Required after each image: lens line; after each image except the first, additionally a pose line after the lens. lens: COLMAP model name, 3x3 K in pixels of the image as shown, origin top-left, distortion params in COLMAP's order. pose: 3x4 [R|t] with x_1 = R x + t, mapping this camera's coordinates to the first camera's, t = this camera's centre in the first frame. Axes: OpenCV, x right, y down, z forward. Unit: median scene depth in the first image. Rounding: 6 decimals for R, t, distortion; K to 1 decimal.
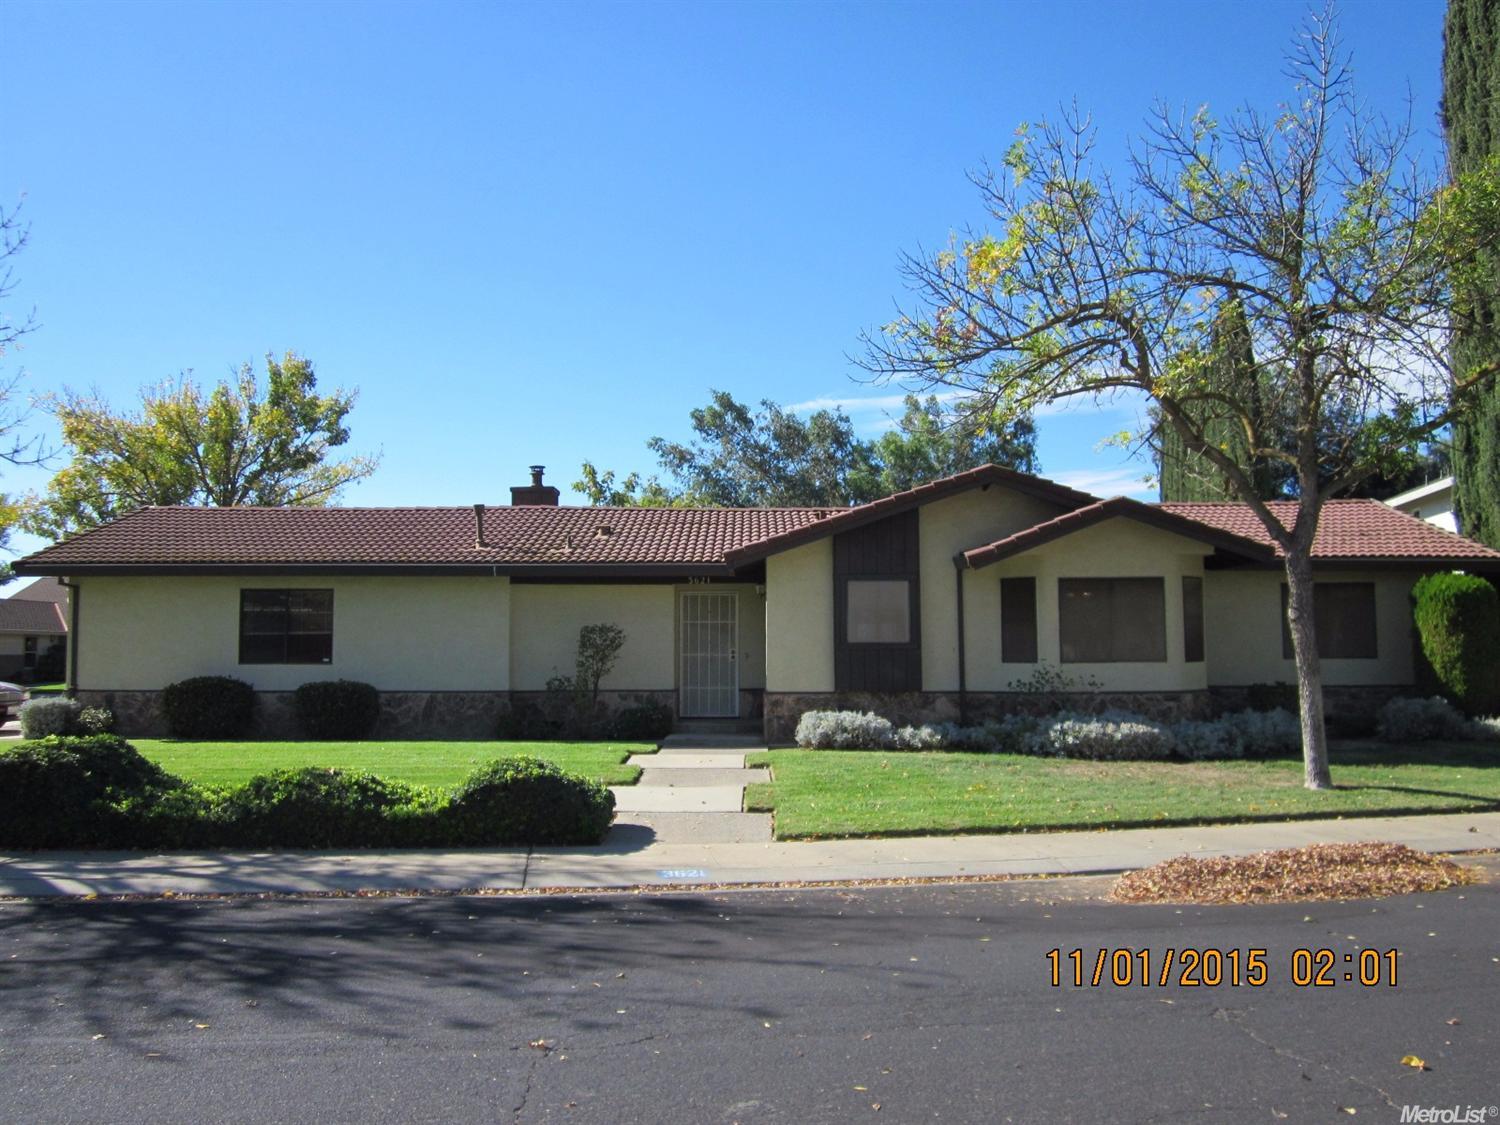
lens RADIAL K [[1233.0, 0, 750.0], [0, 1233.0, 562.5], [0, 0, 1]] dist [-0.047362, 0.005415]
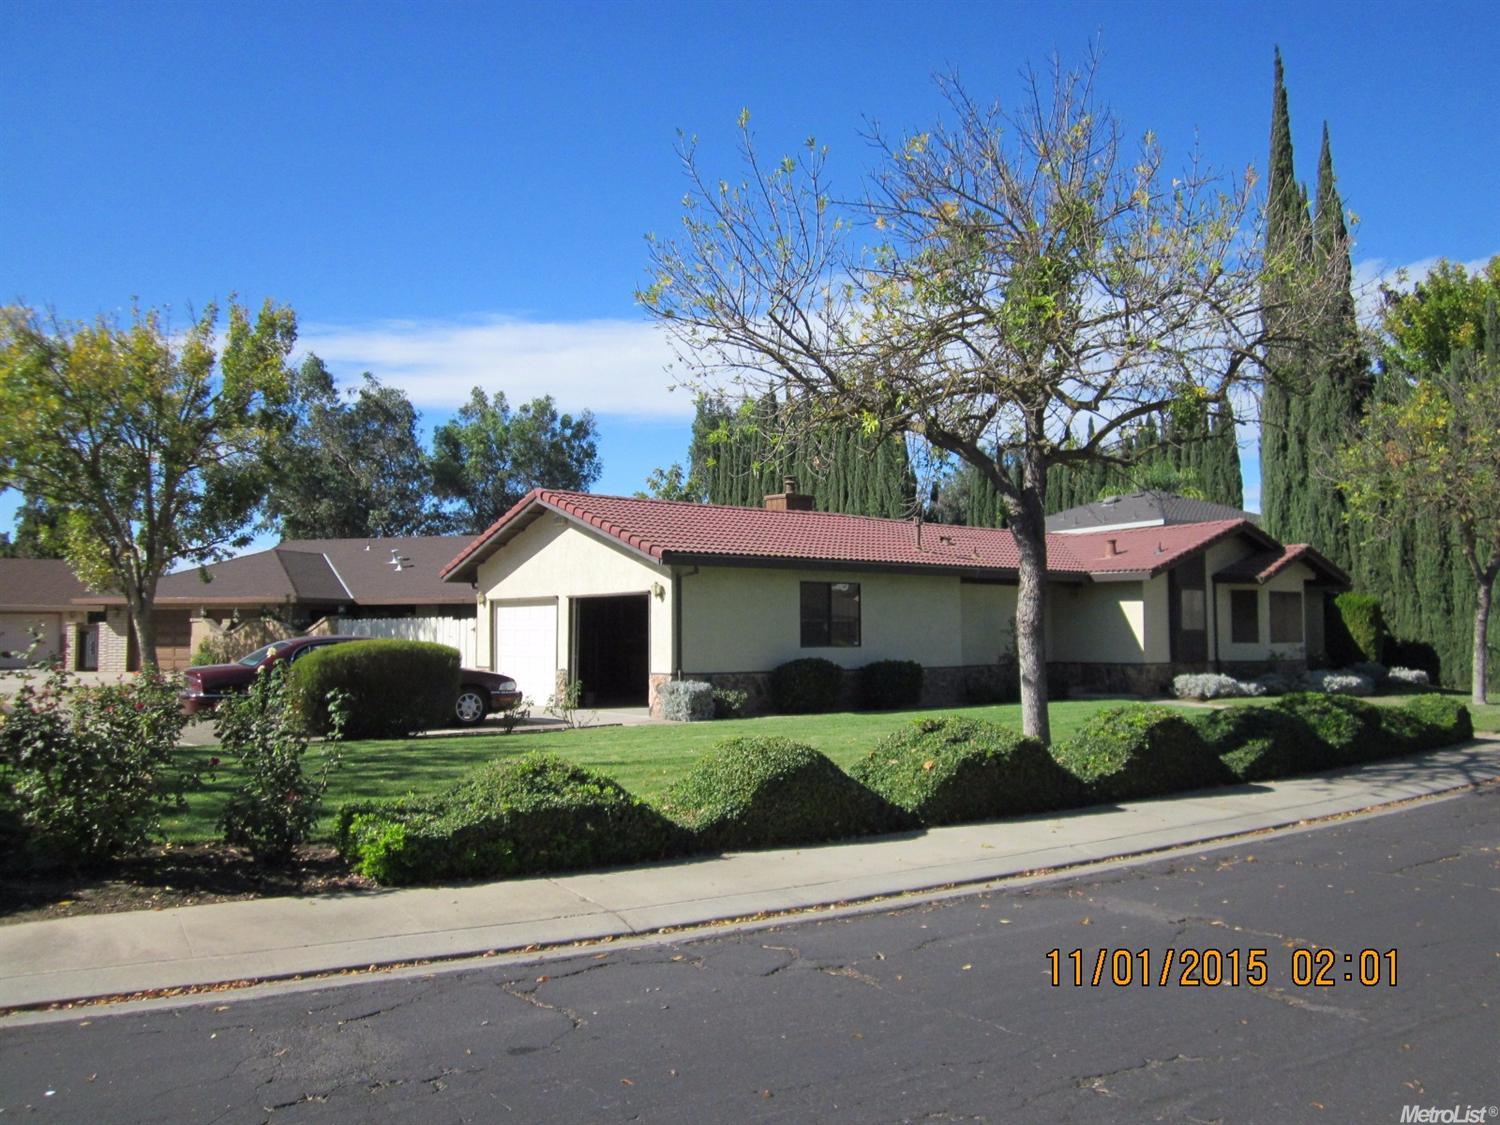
lens RADIAL K [[1233.0, 0, 750.0], [0, 1233.0, 562.5], [0, 0, 1]] dist [-0.047362, 0.005415]
pose [[0.738856, 0.038486, 0.672764, -1.227937], [-0.061109, 0.998081, 0.010016, -0.003968], [-0.671087, -0.048512, 0.739790, 0.188364]]
